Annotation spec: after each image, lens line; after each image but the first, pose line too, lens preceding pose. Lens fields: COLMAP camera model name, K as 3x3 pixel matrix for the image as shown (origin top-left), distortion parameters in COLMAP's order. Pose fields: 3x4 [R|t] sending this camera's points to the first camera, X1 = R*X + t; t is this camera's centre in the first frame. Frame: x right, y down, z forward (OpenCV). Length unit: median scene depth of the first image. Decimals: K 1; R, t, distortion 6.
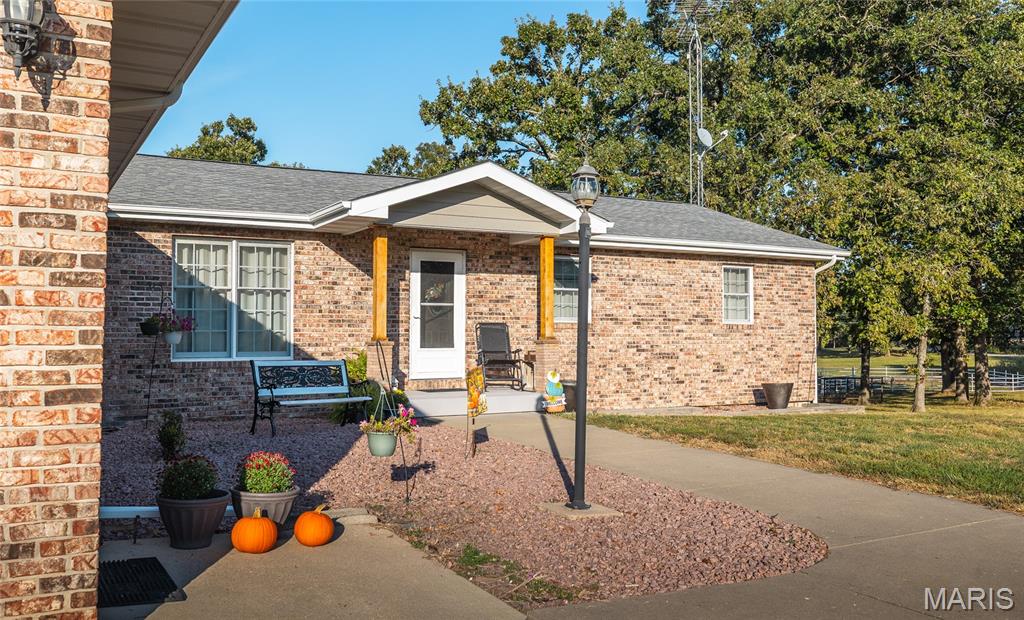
lens RADIAL K [[884.5, 0, 512.3], [0, 884.5, 309.8], [0, 0, 1]] dist [-0.003720, 0.000036]
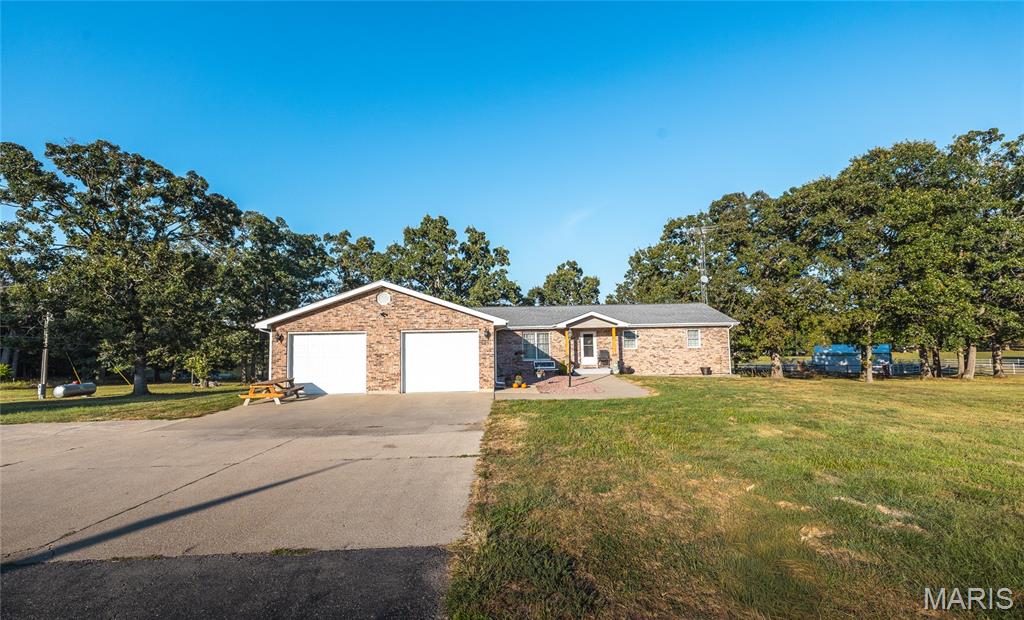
lens RADIAL K [[432.4, 0, 511.6], [0, 432.4, 310.4], [0, 0, 1]] dist [0.002588, 0.000576]
pose [[0.884954, -0.052840, -0.462671, 0.492951], [0.032088, 0.998099, -0.052613, -0.069239], [0.464571, 0.031714, 0.884968, -0.803161]]
